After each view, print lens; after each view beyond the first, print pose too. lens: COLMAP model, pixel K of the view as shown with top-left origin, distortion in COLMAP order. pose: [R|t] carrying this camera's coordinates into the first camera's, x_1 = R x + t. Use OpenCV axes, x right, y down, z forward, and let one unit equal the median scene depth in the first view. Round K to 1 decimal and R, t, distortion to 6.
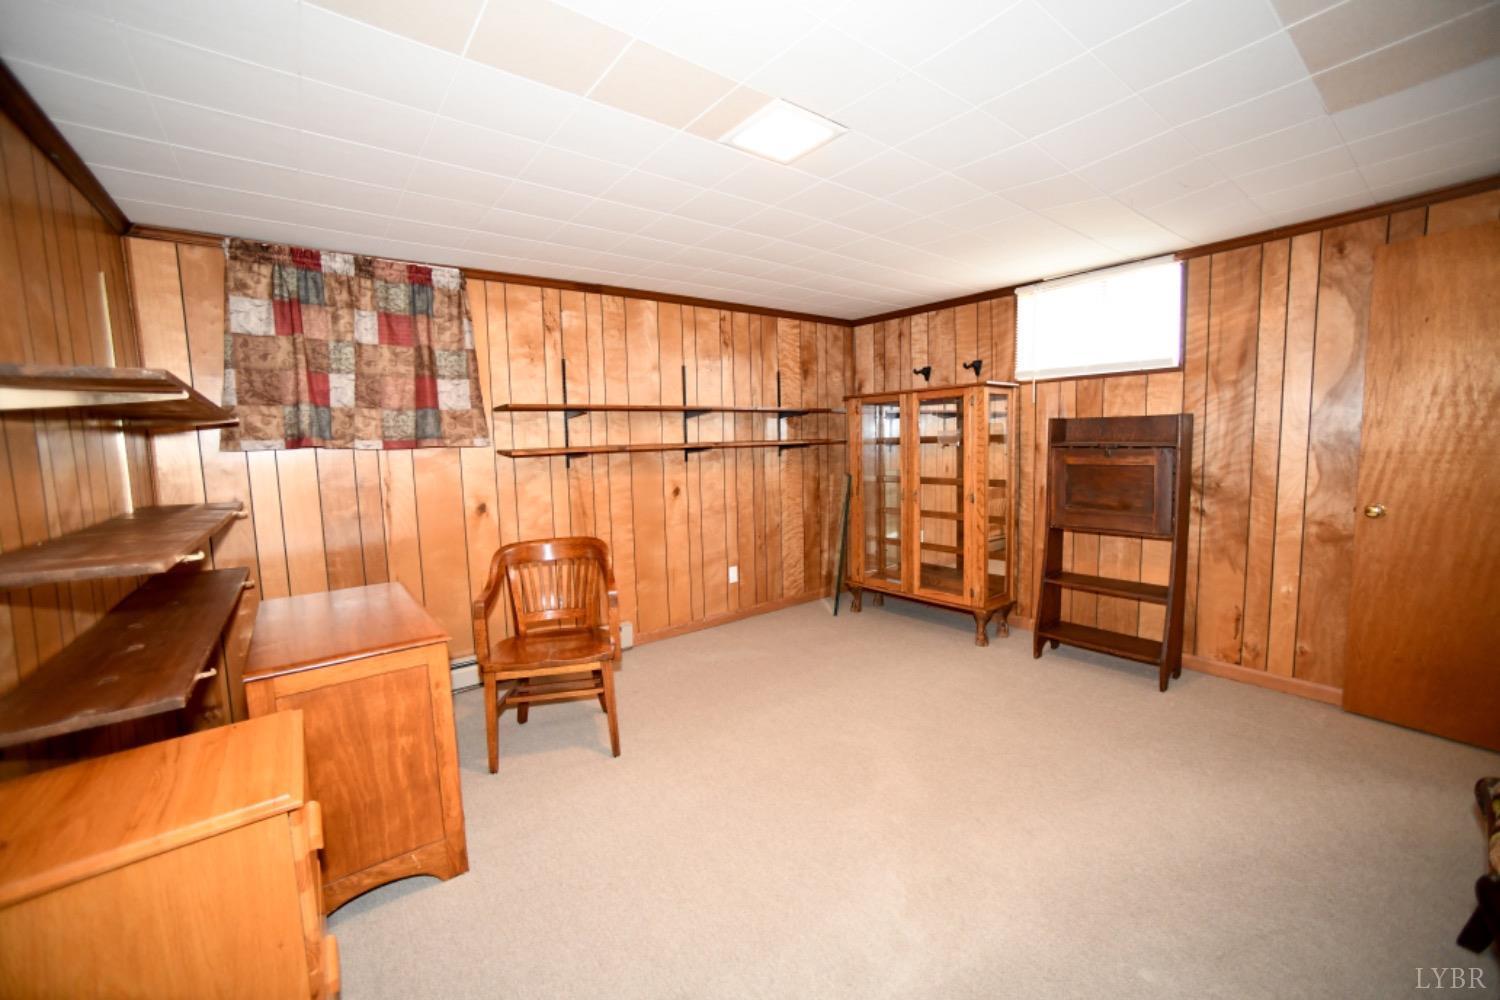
lens RADIAL K [[597.0, 0, 753.7], [0, 597.0, 493.5], [0, 0, 1]] dist [-0.072354, 0.034128]
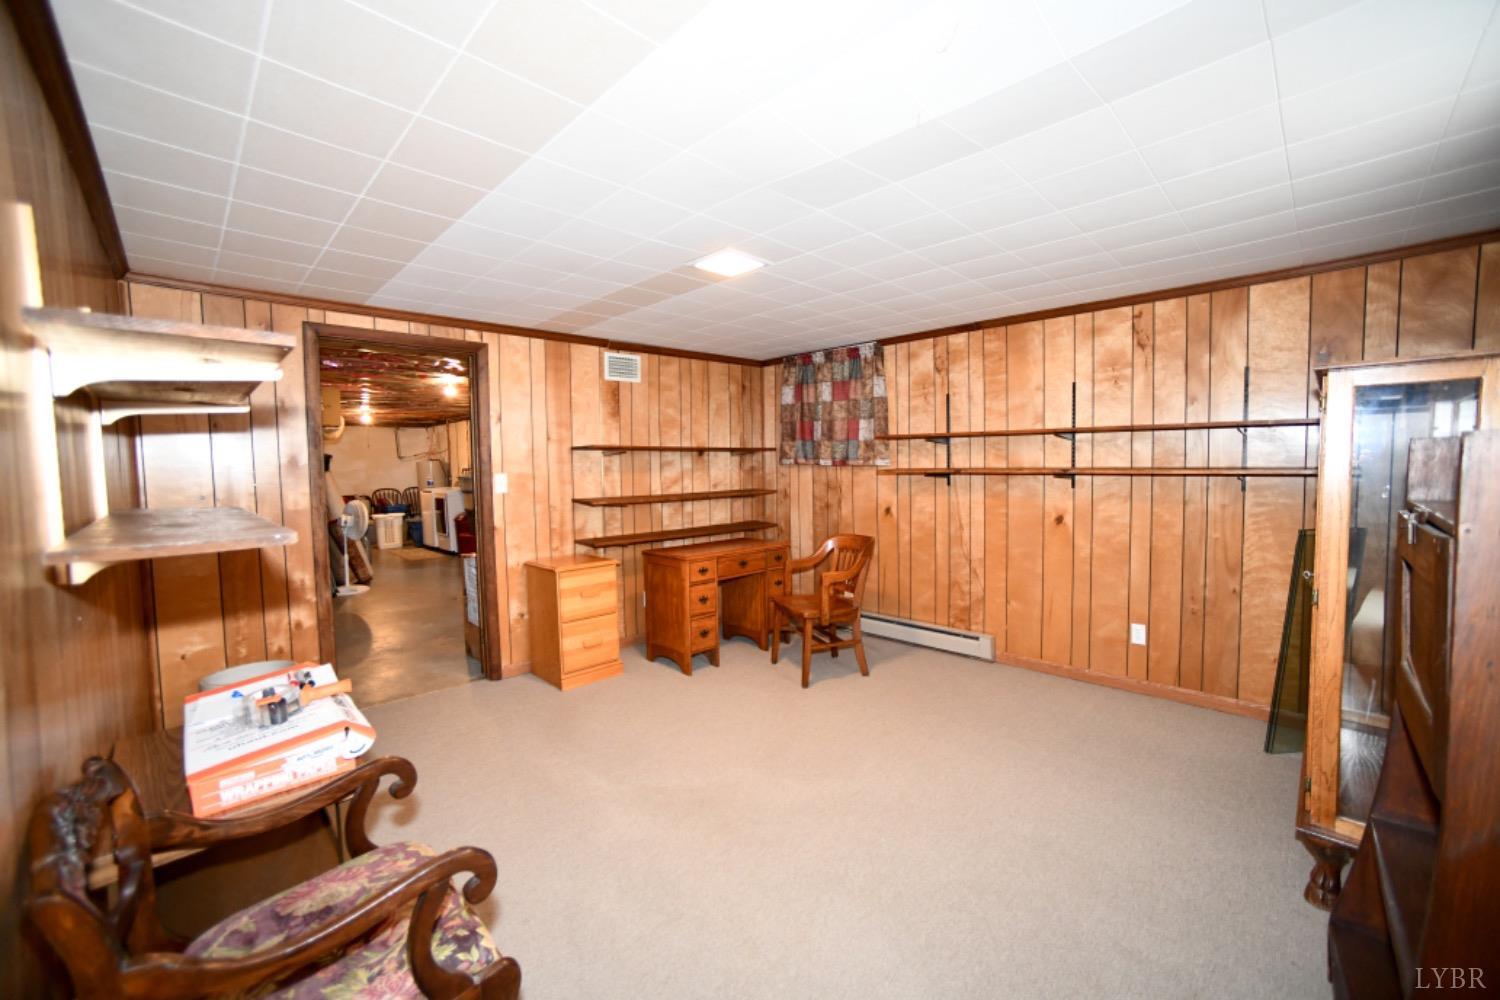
lens RADIAL K [[597.0, 0, 753.7], [0, 597.0, 493.5], [0, 0, 1]] dist [-0.072354, 0.034128]
pose [[0.136161, 0.070406, -0.988182, 0.820469], [-0.084052, 0.994696, 0.059288, -0.067278], [0.987115, 0.074986, 0.141357, 0.471479]]
